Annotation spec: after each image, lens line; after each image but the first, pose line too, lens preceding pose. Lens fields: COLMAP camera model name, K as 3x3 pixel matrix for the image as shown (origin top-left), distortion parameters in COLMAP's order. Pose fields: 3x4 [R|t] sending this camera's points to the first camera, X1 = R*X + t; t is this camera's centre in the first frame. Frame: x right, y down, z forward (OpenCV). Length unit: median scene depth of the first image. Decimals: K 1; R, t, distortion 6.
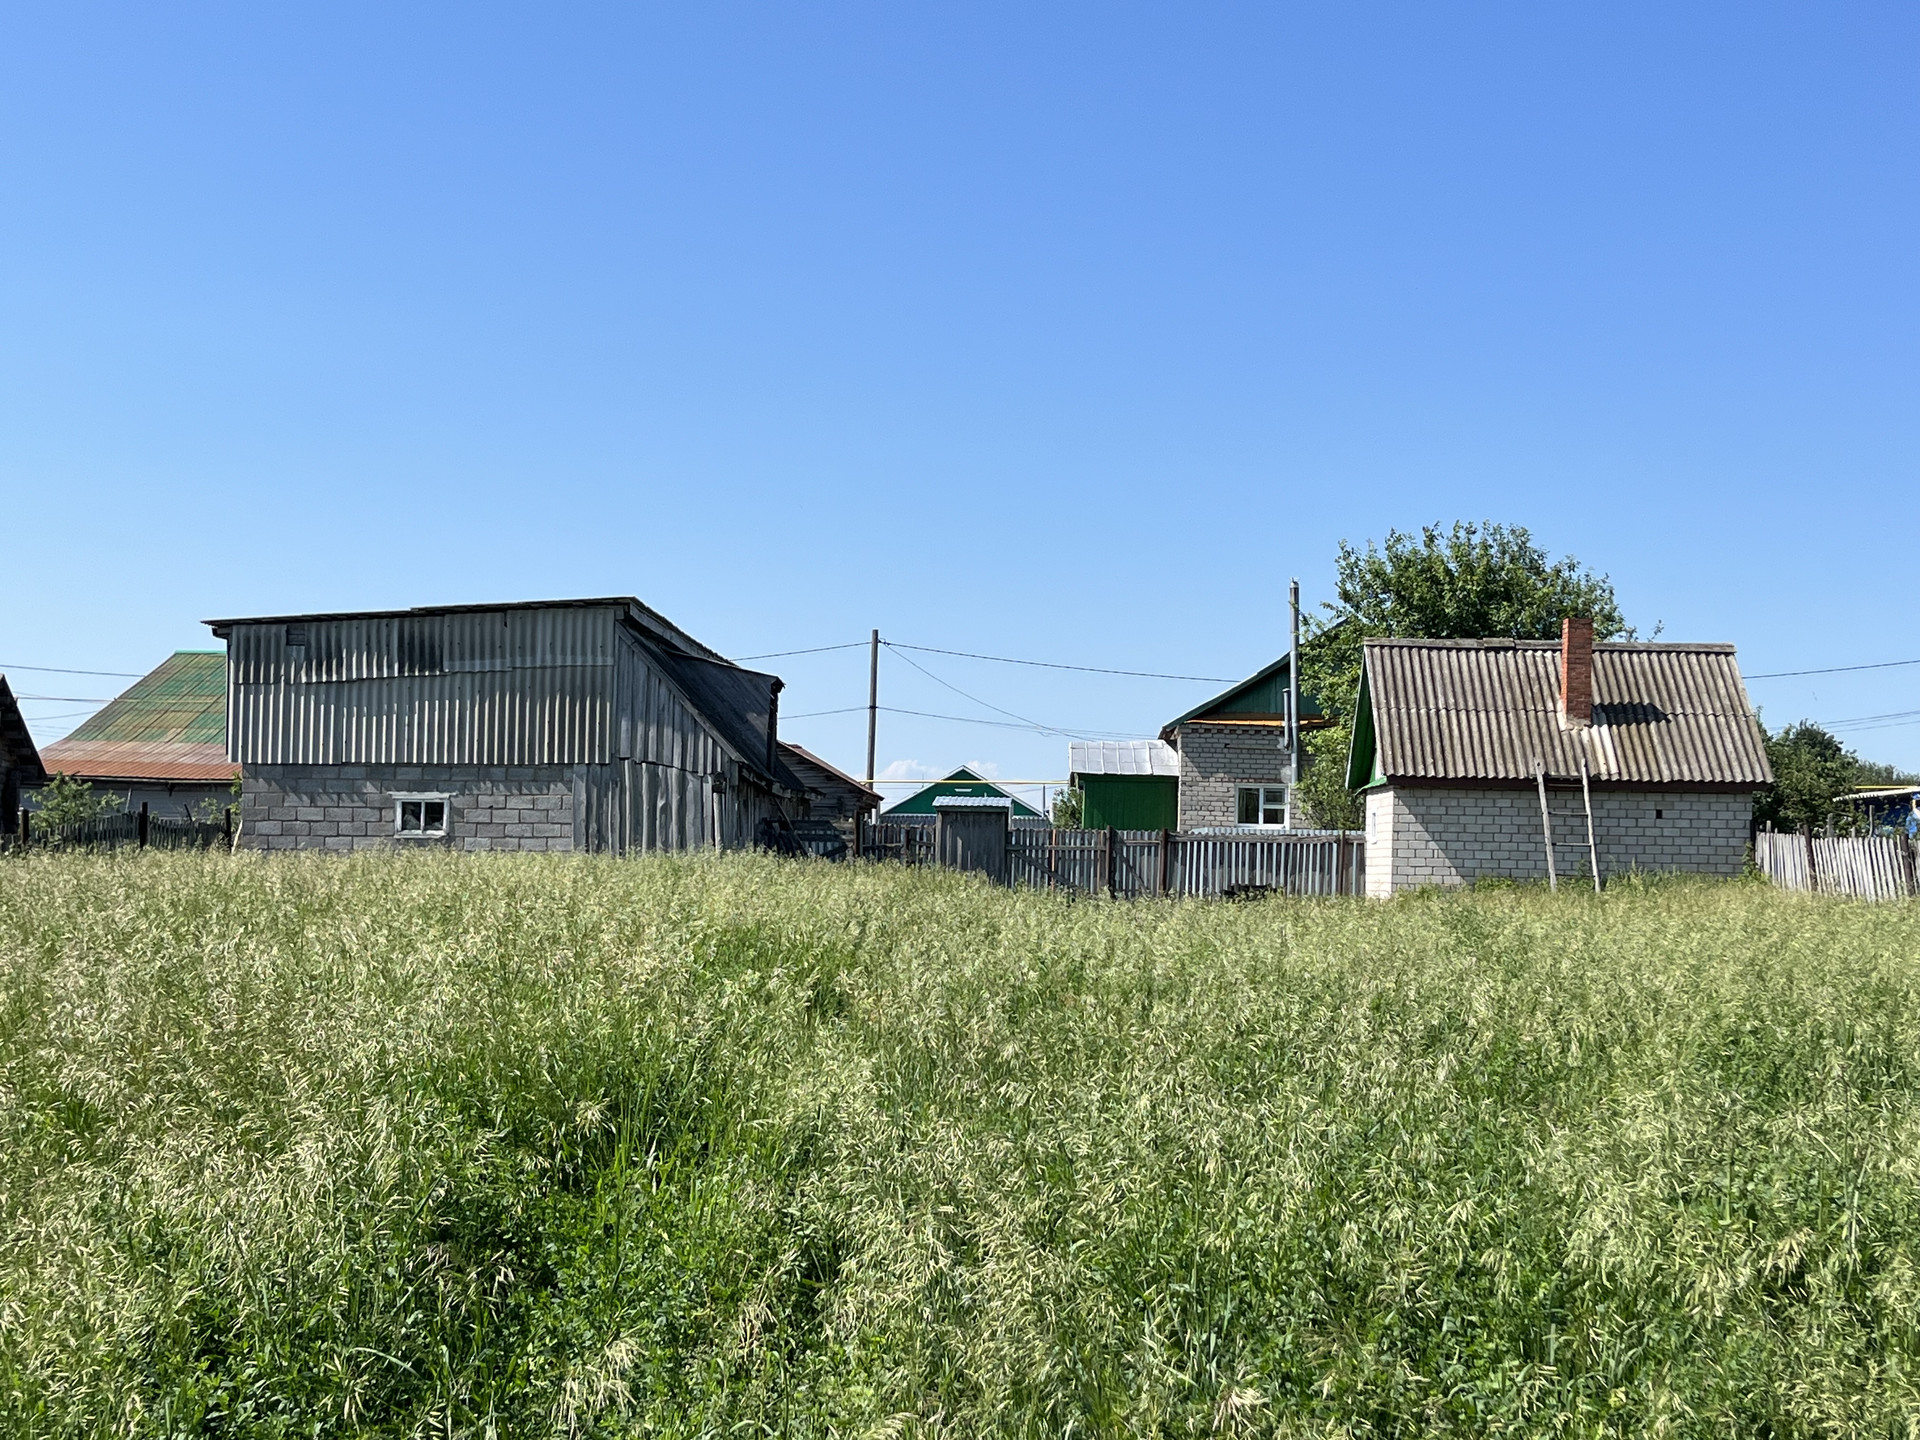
lens RADIAL K [[2462.1, 0, 960.0], [0, 2462.1, 720.0], [0, 0, 1]] dist [0.112108, -0.013499]
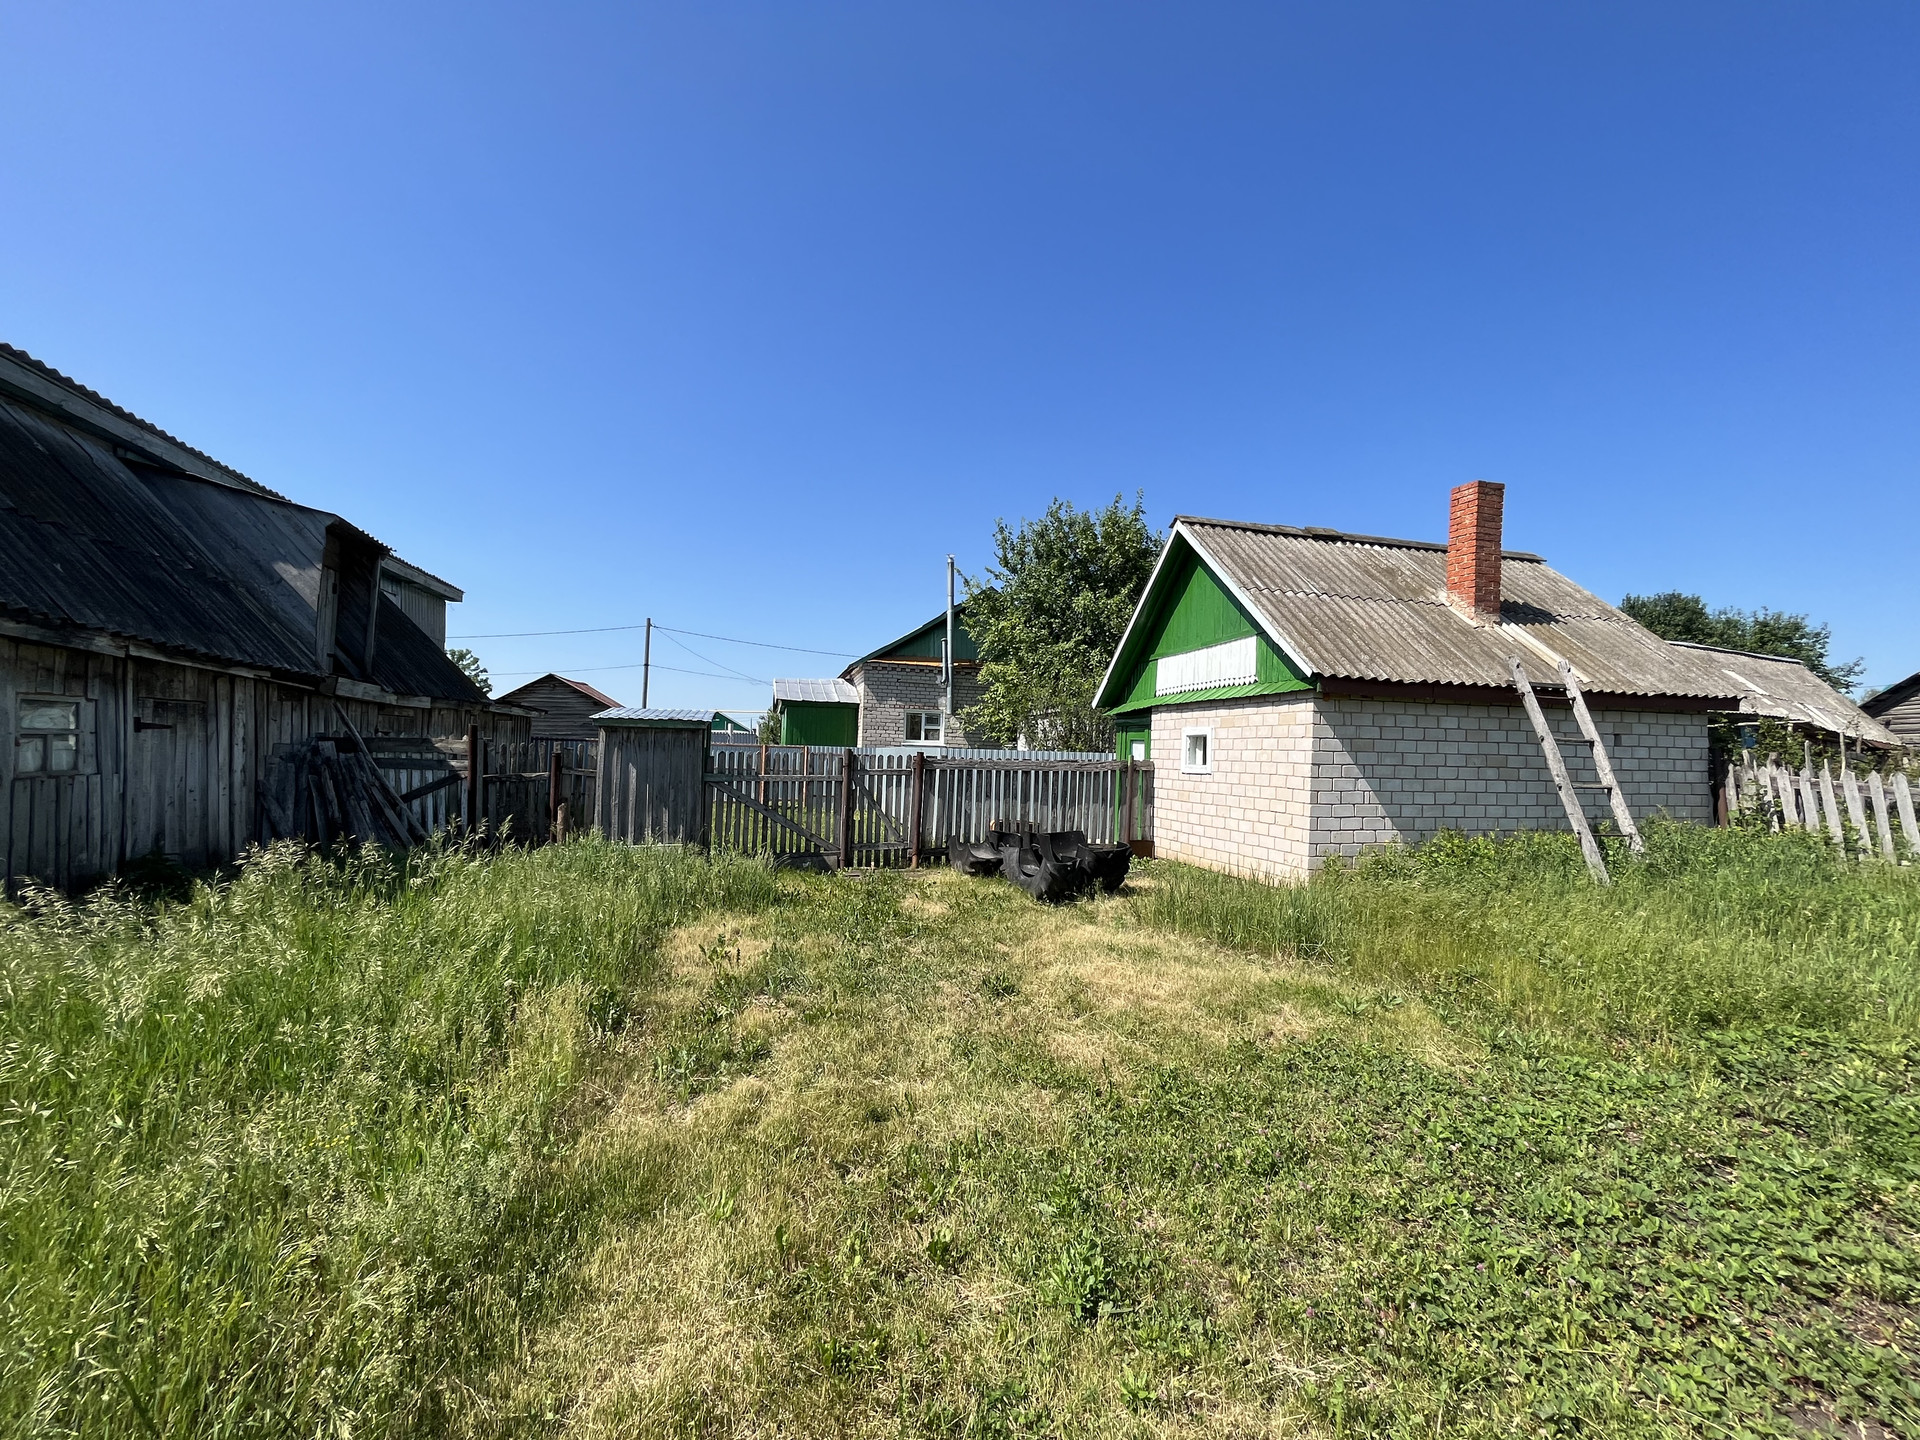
lens RADIAL K [[777.8, 0, 953.8], [0, 777.8, 729.1], [0, 0, 1]] dist [-0.002457, -0.000074]
pose [[0.958167, 0.010867, 0.286003, 0.023362], [-0.021038, 0.999250, 0.032513, 0.028374], [-0.285435, -0.037170, 0.957677, 0.756635]]
